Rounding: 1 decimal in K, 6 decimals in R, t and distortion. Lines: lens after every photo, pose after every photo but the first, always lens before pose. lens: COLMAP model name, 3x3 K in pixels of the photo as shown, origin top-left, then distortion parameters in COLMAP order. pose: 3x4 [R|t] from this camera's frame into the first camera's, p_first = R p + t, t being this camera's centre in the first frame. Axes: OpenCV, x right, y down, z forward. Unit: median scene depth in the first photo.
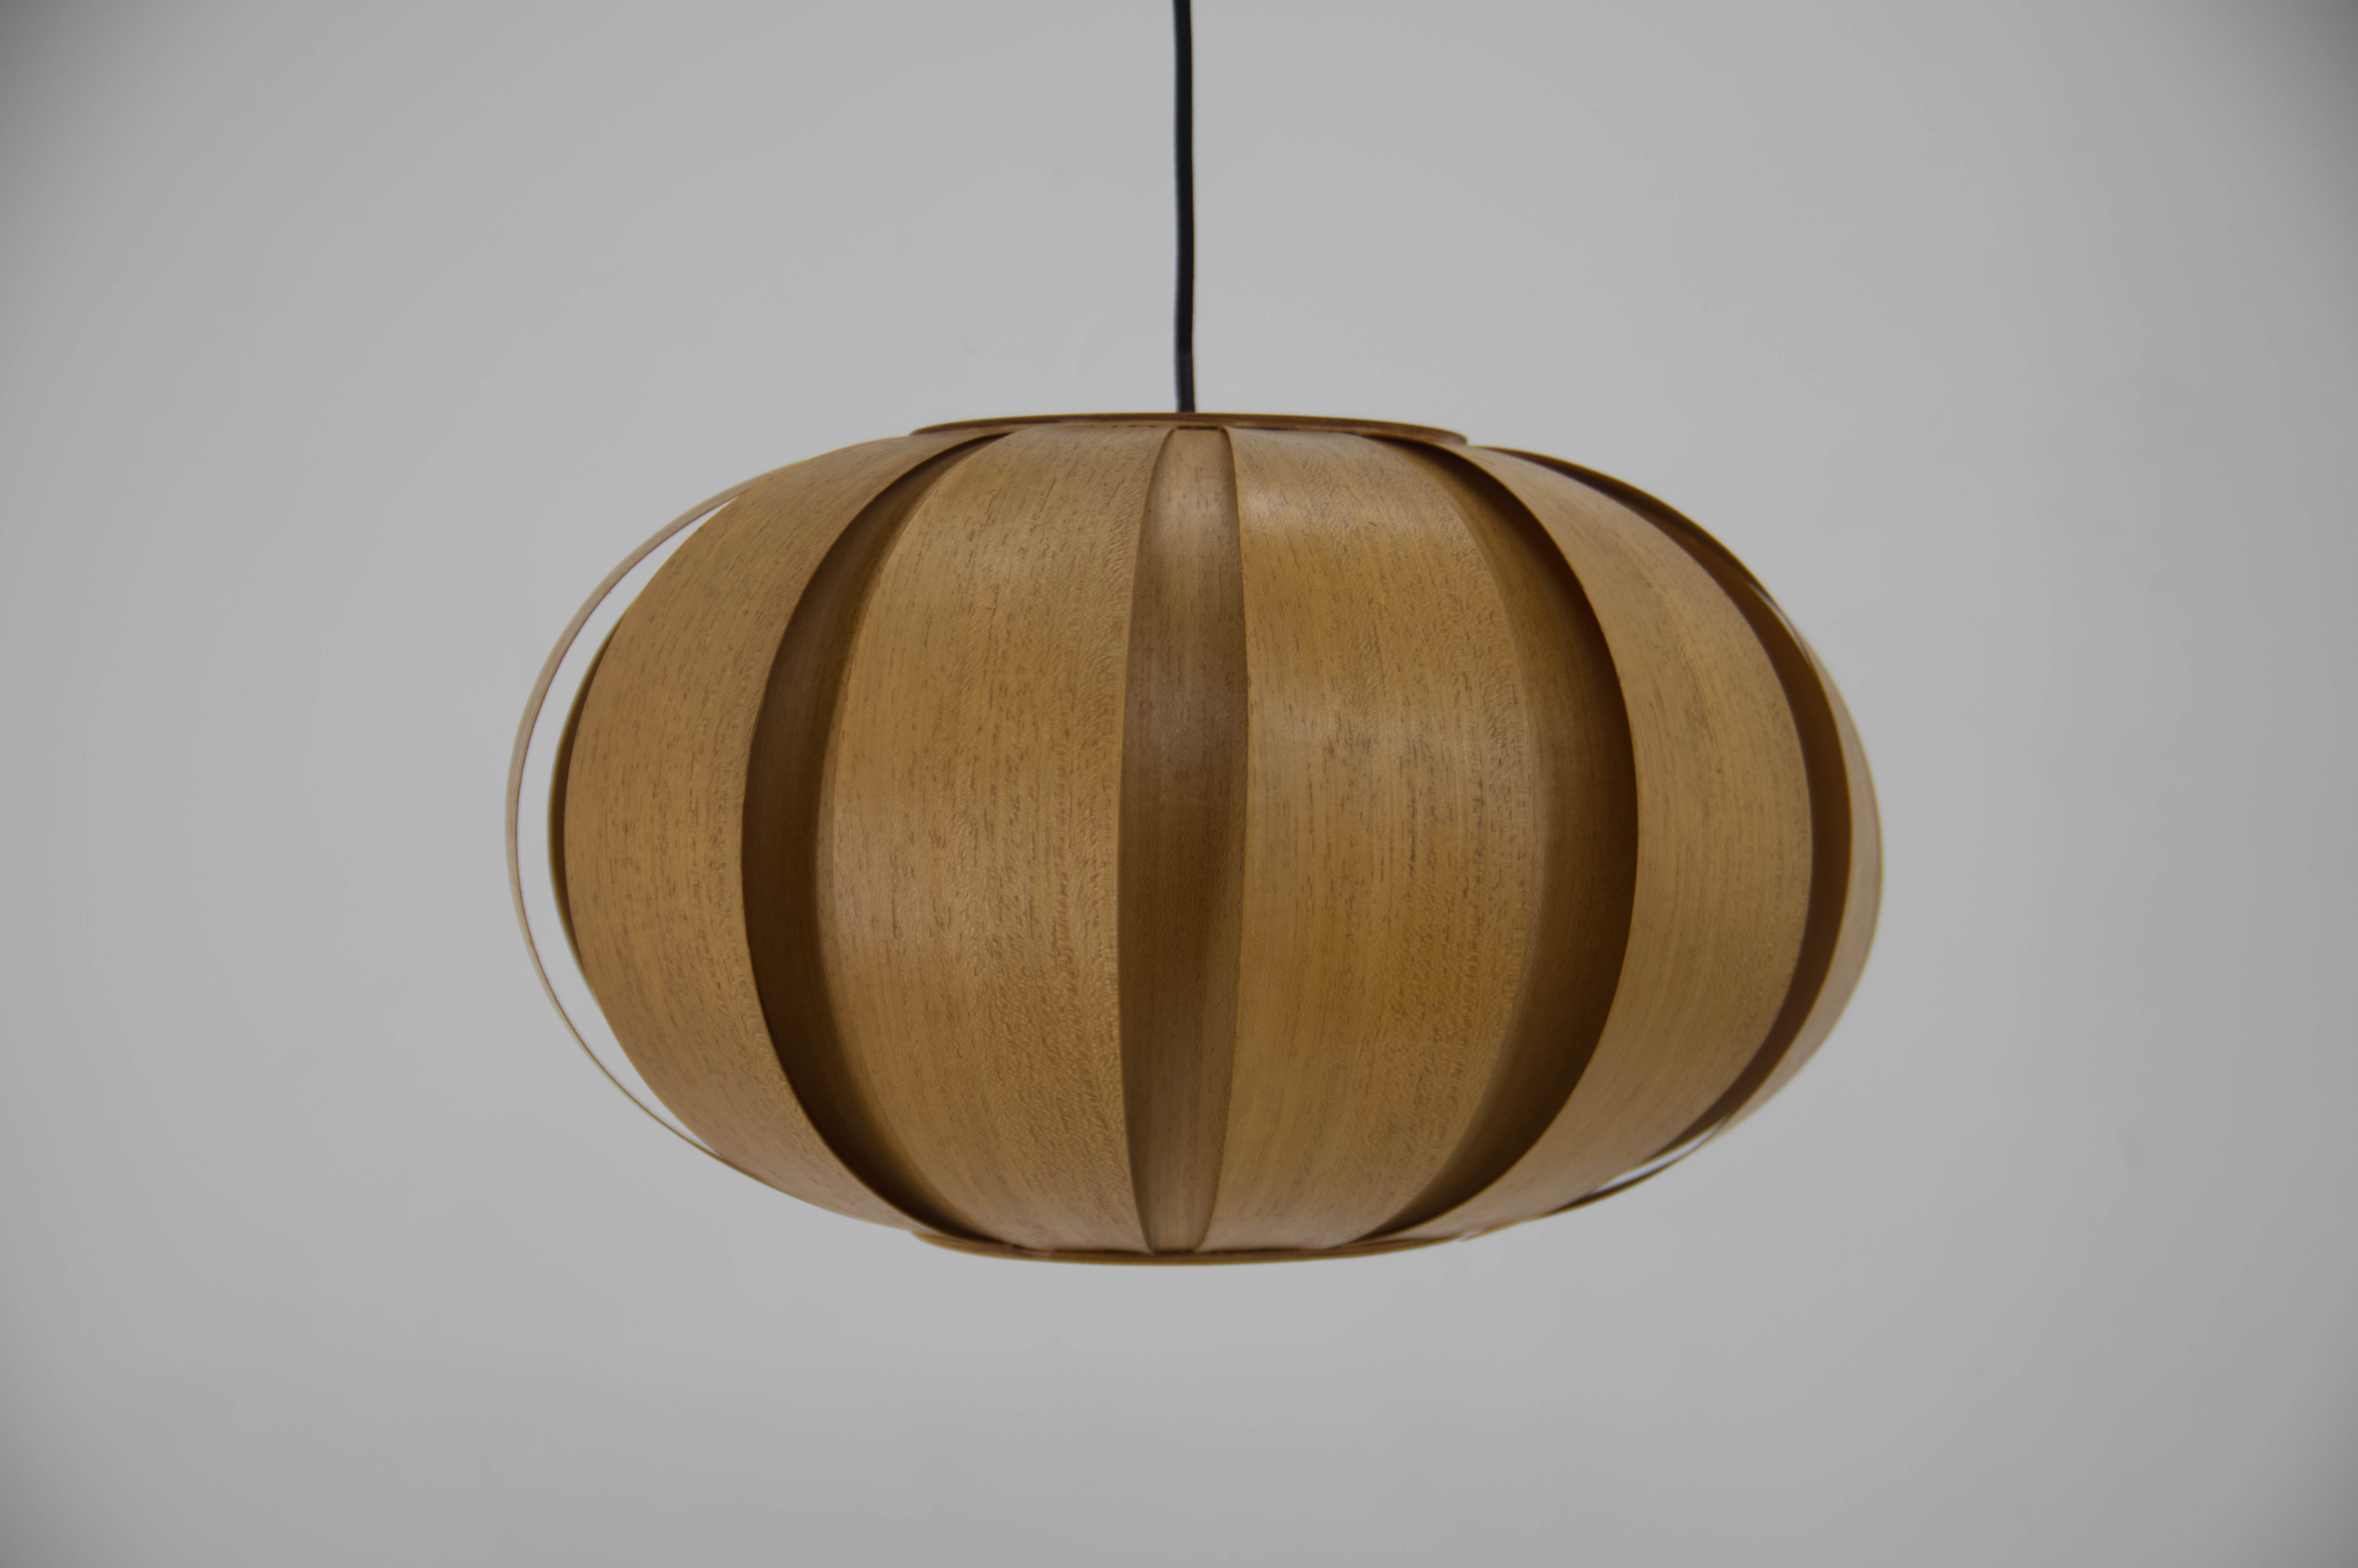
lens RADIAL K [[3922.6, 0, 1179.0], [0, 3922.6, 784.0], [0, 0, 1]] dist [0.004701, -0.001831]
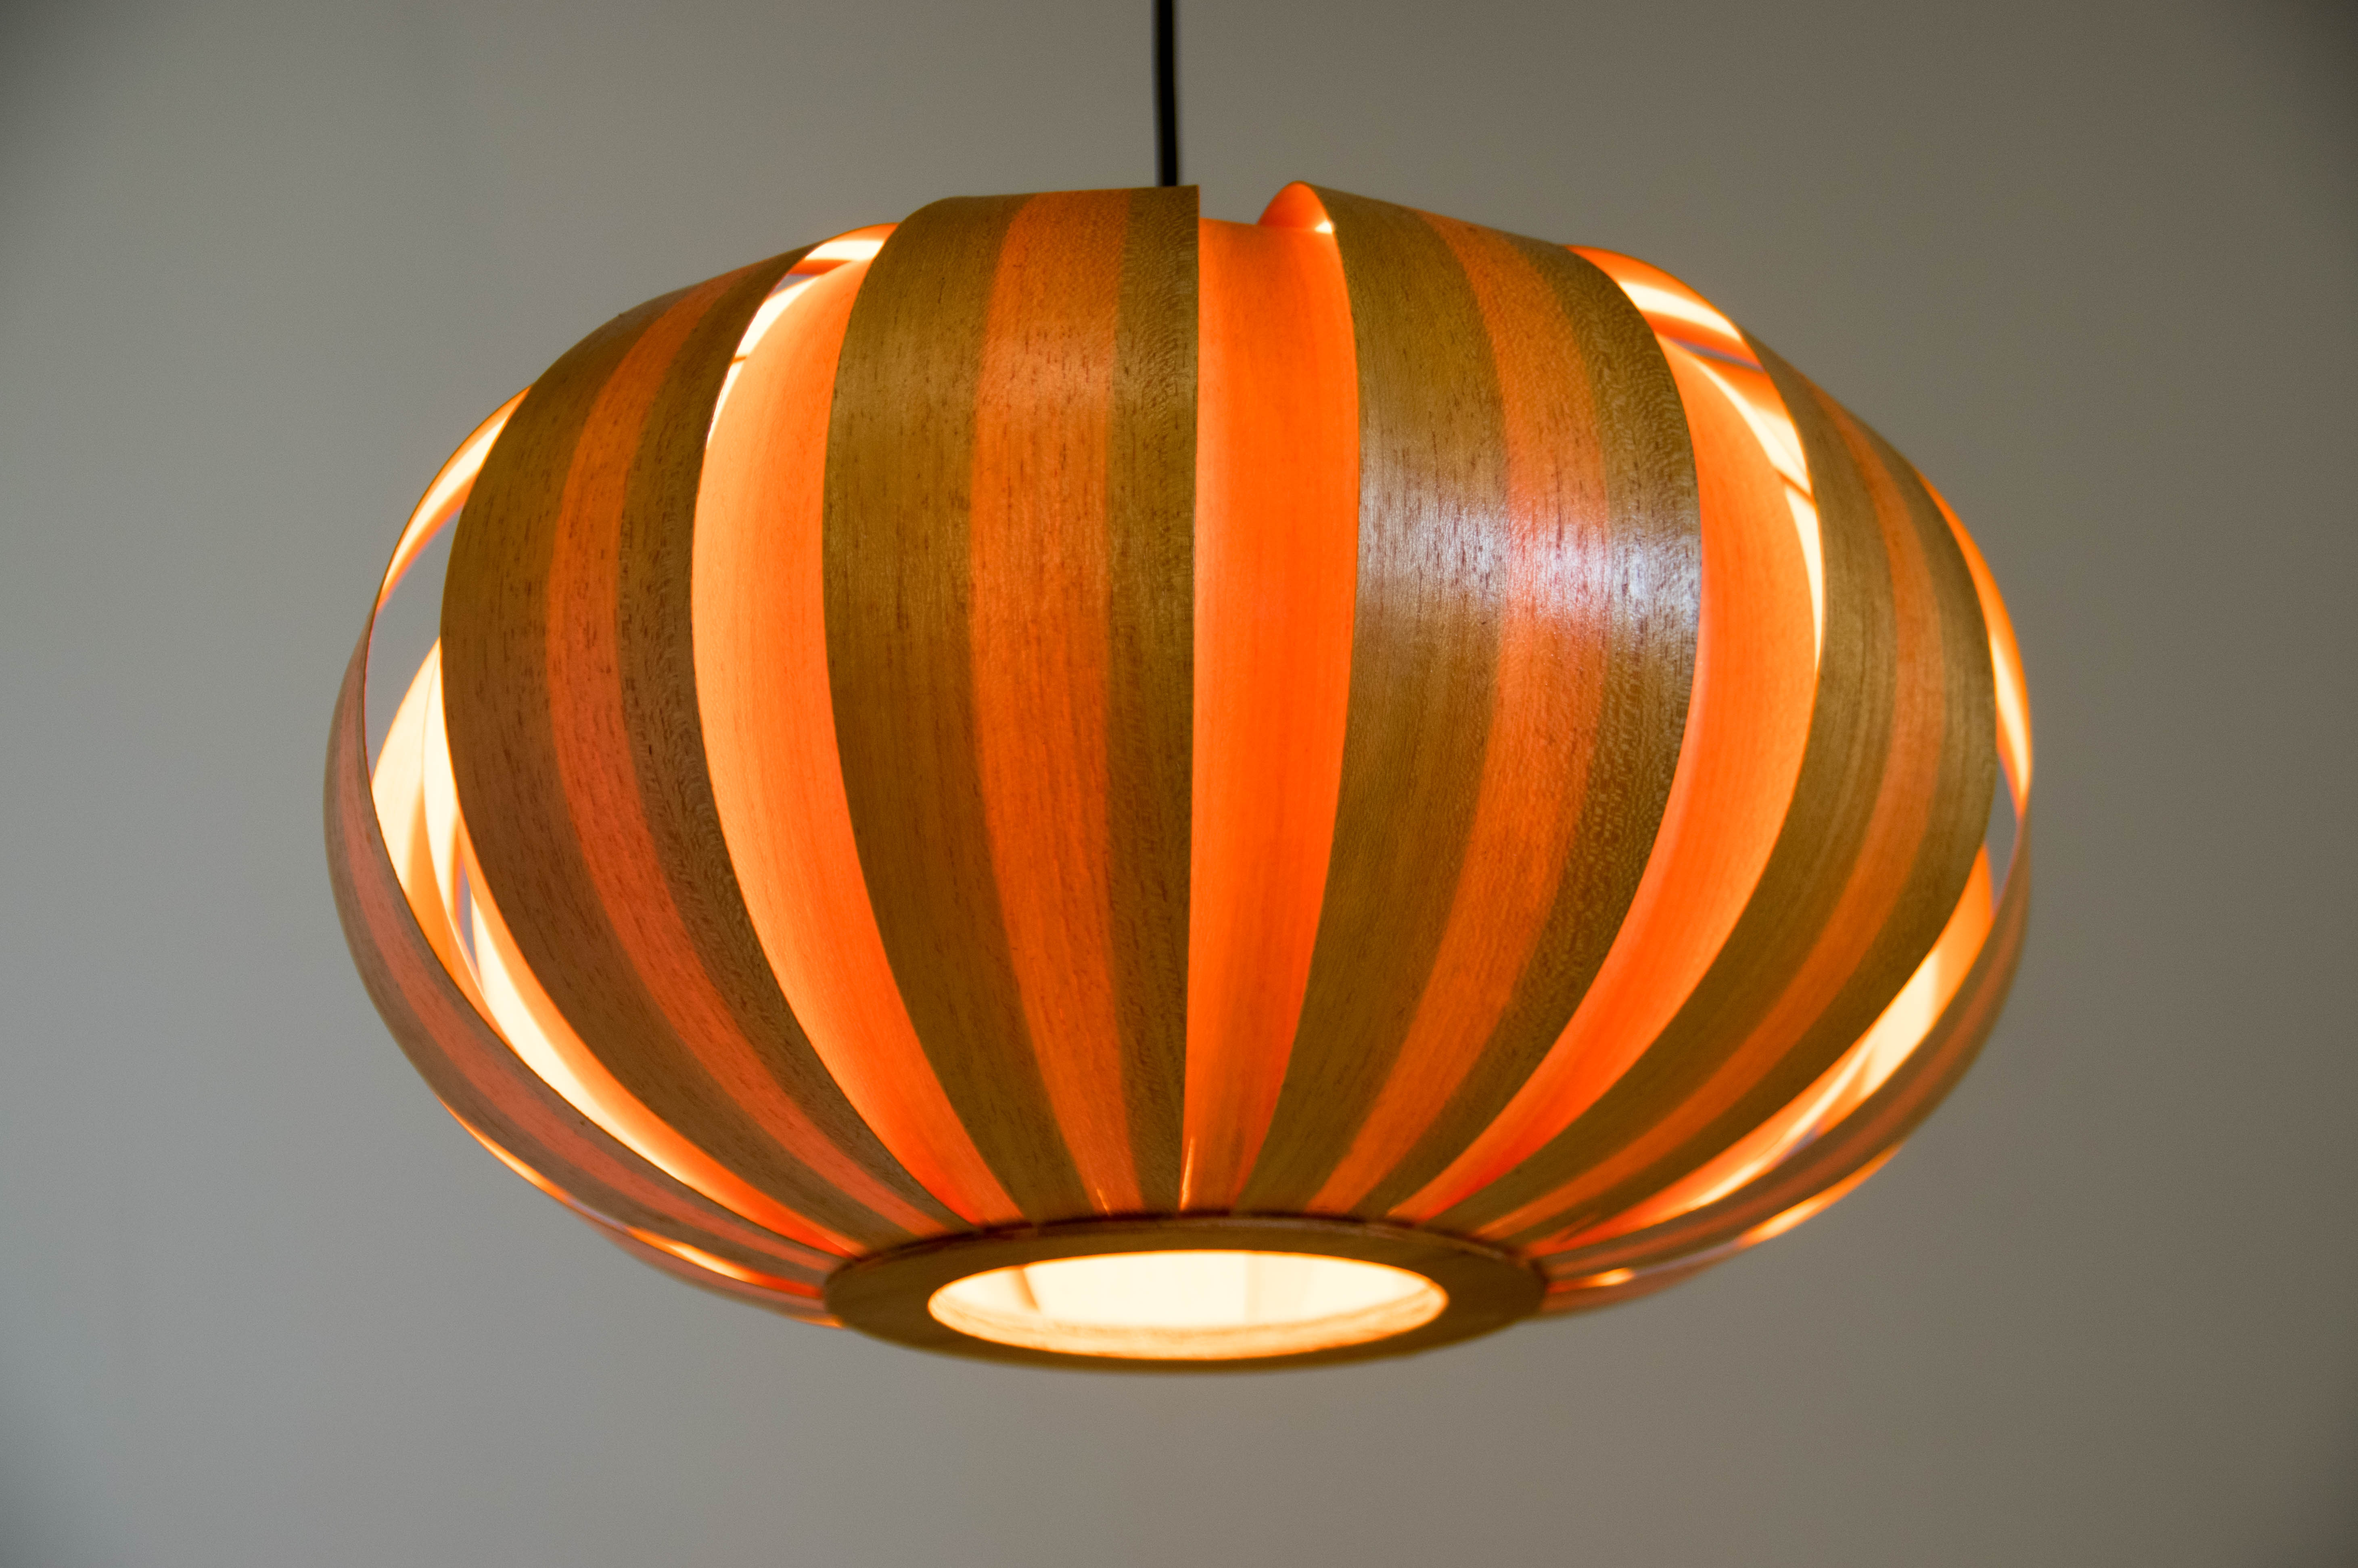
lens RADIAL K [[4078.9, 0, 1179.0], [0, 4078.9, 784.0], [0, 0, 1]] dist [-0.037668, -0.024516]
pose [[0.994427, 0.025178, 0.102379, -0.099129], [0.010155, 0.943677, -0.330713, 0.334343], [-0.104939, 0.329910, 0.938162, 0.249531]]
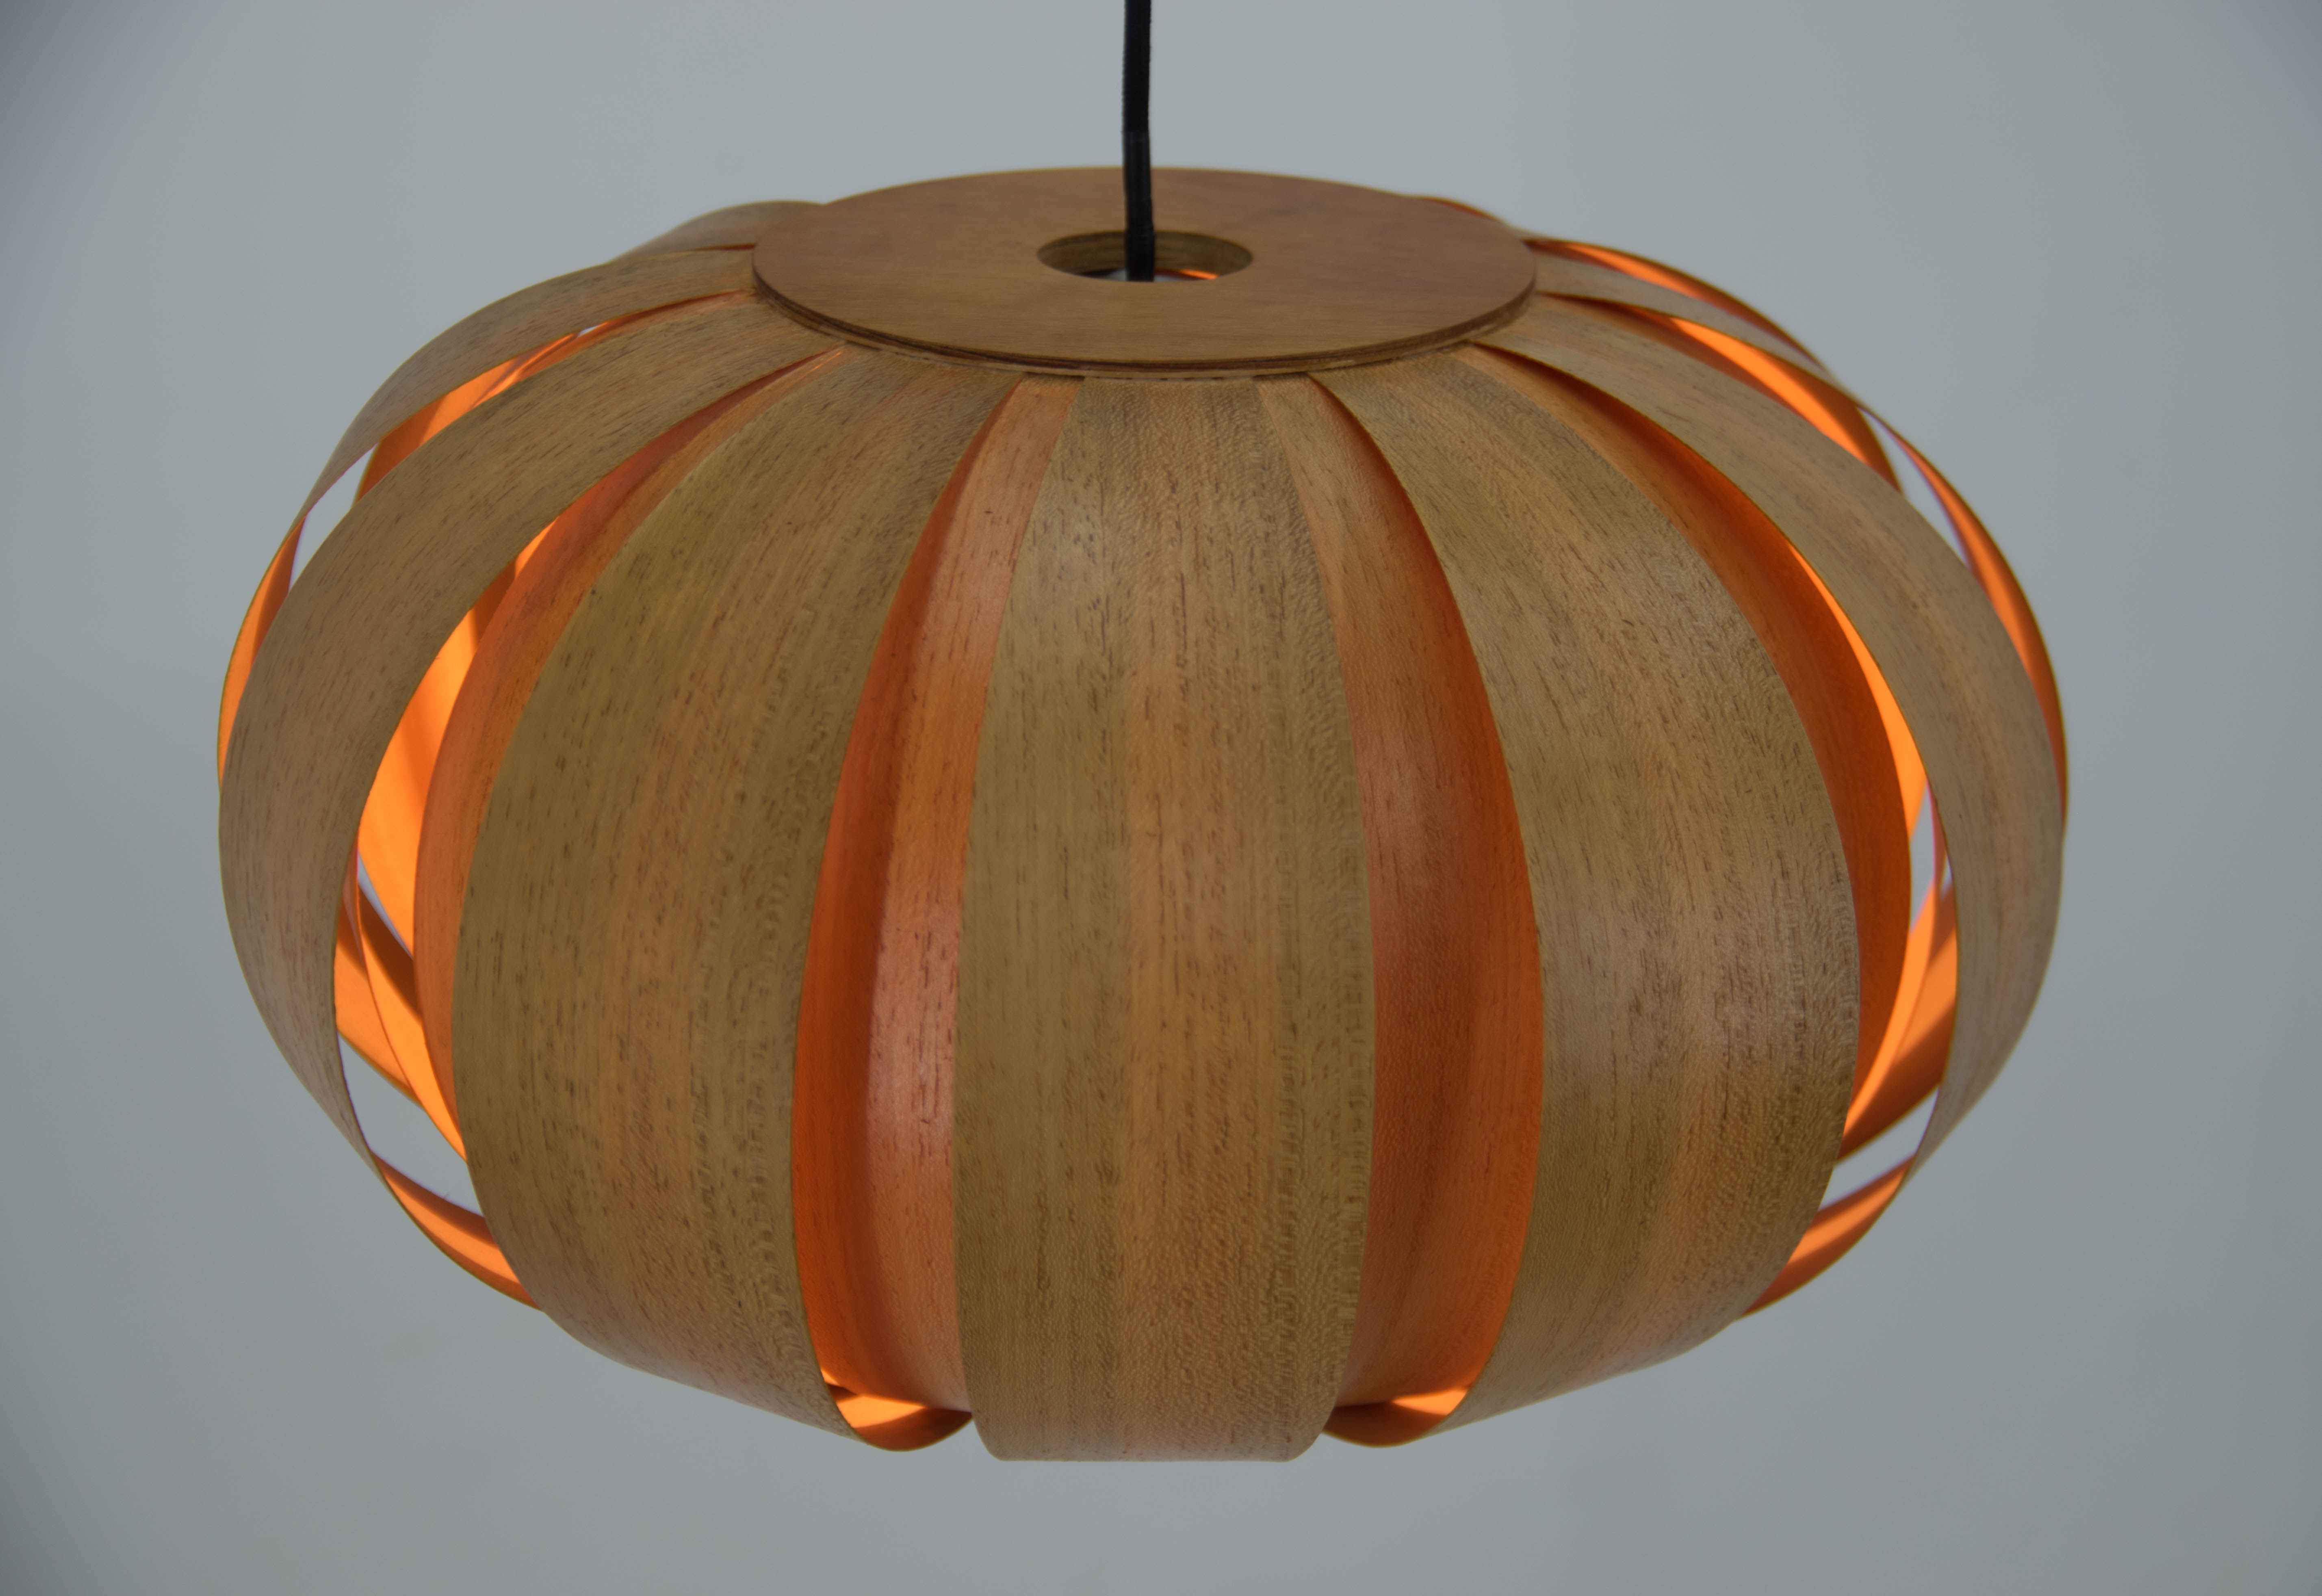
lens RADIAL K [[3945.1, 0, 1215.7], [0, 3945.1, 802.3], [0, 0, 1]] dist [0.027437, 0.014975]
pose [[0.952429, -0.107727, 0.285086, -0.237713], [-0.008522, 0.925663, 0.378253, -0.316390], [-0.304642, -0.362689, 0.880710, 0.386786]]
